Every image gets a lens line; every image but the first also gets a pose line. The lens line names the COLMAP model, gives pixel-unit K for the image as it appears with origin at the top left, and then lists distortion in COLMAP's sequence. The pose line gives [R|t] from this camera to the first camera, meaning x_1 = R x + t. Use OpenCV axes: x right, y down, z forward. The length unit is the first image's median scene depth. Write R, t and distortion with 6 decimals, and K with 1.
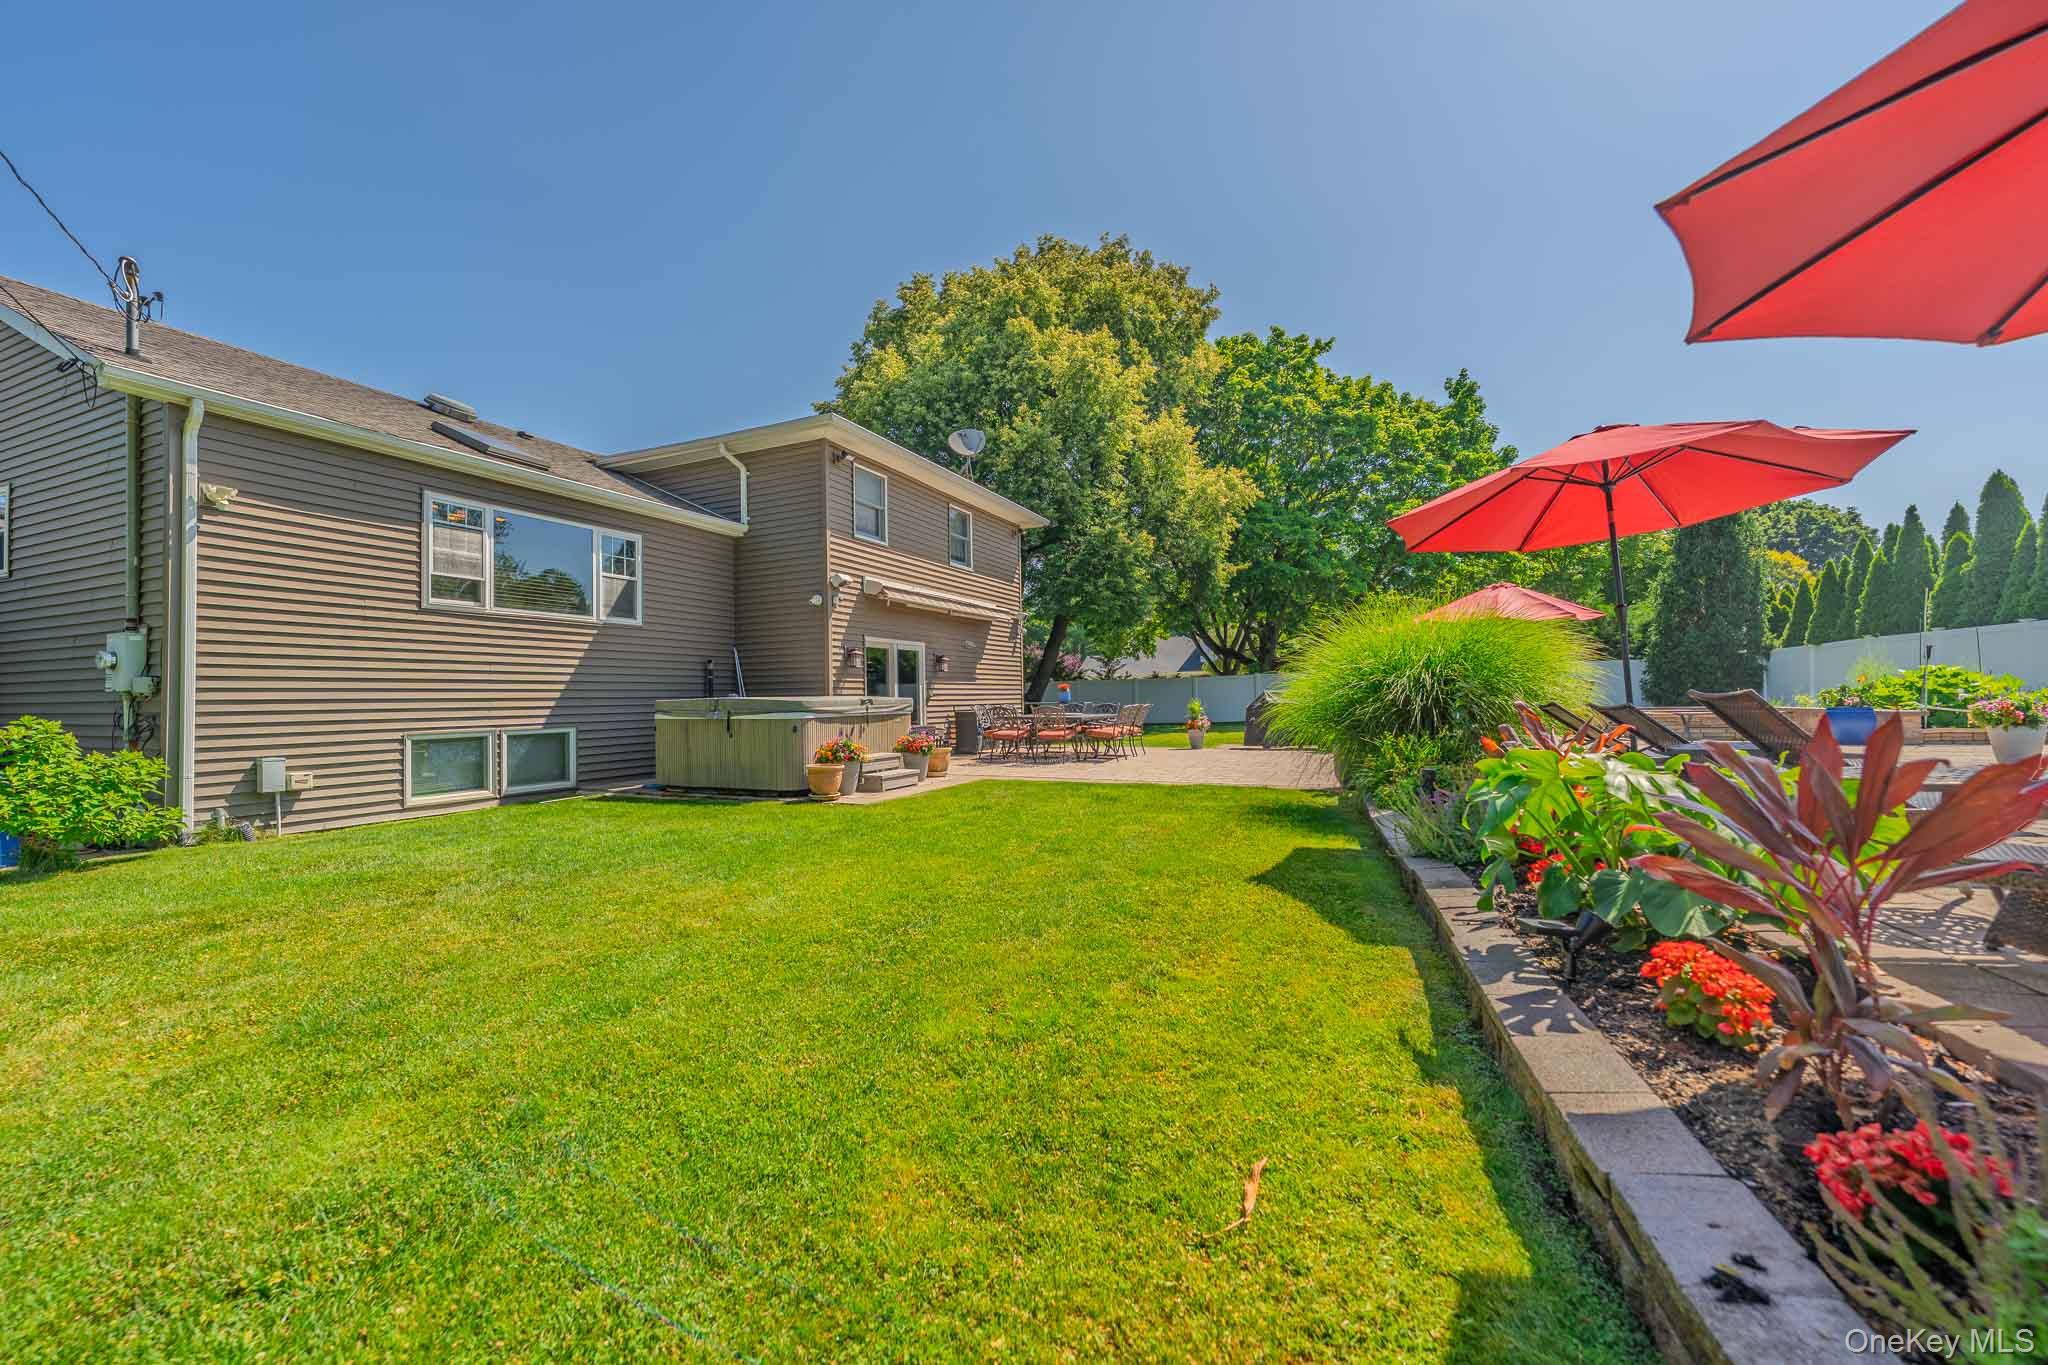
lens RADIAL K [[826.8, 0, 1018.3], [0, 826.8, 688.3], [0, 0, 1]] dist [-0.000523, 0.000184]
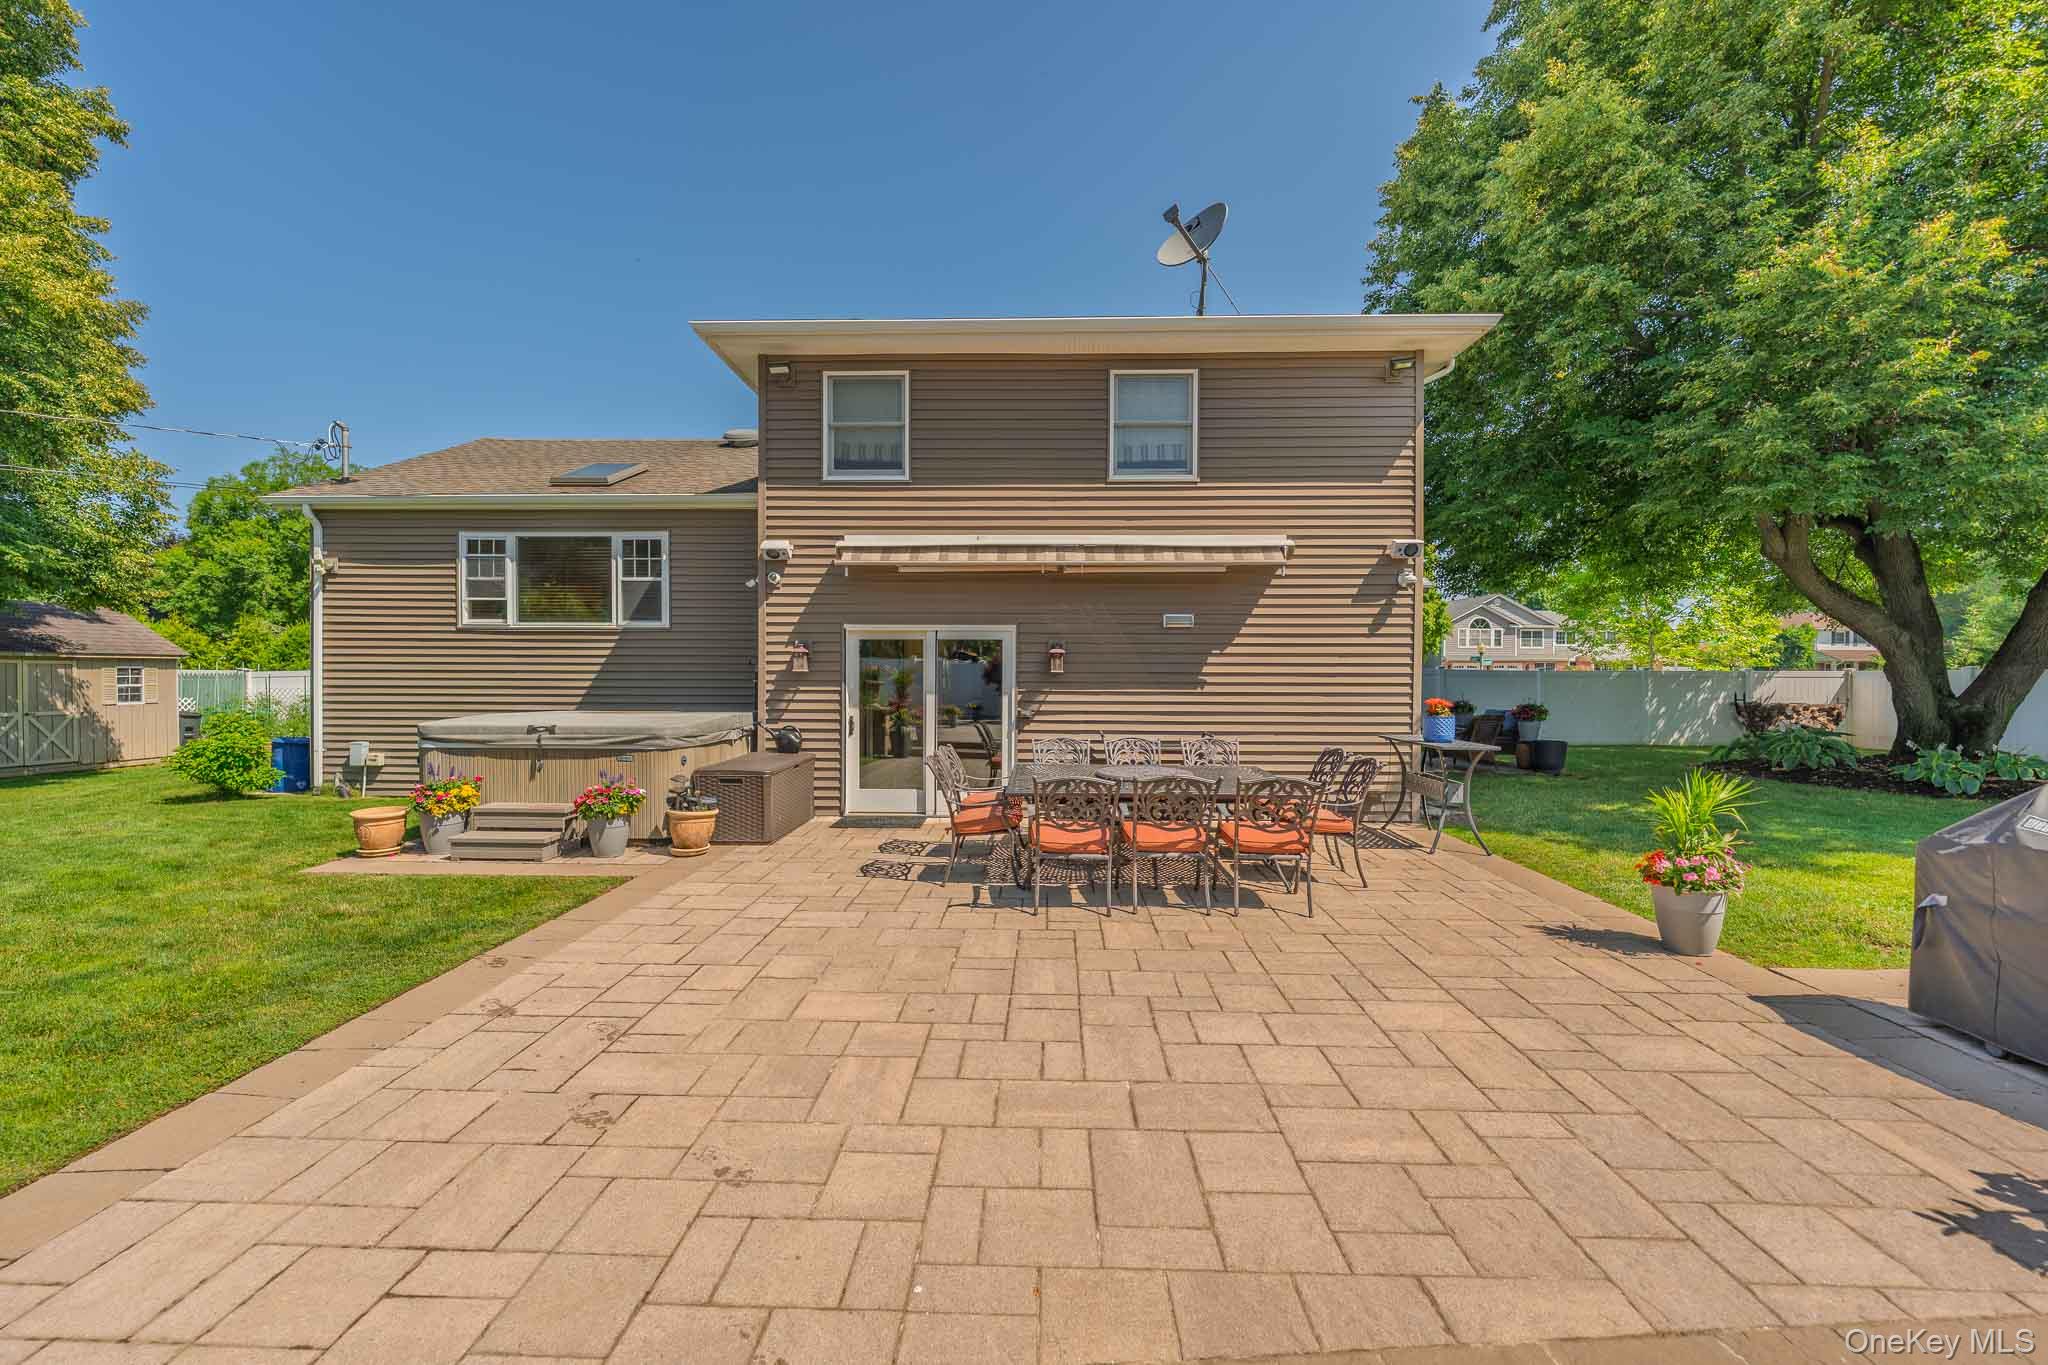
lens RADIAL K [[826.8, 0, 1022.7], [0, 826.8, 684.9], [0, 0, 1]] dist [-0.000523, 0.000184]
pose [[0.381922, 0.030734, -0.923684, 0.601584], [0.000102, 0.999445, 0.033297, -0.043645], [0.924195, -0.012811, 0.381707, 1.060929]]
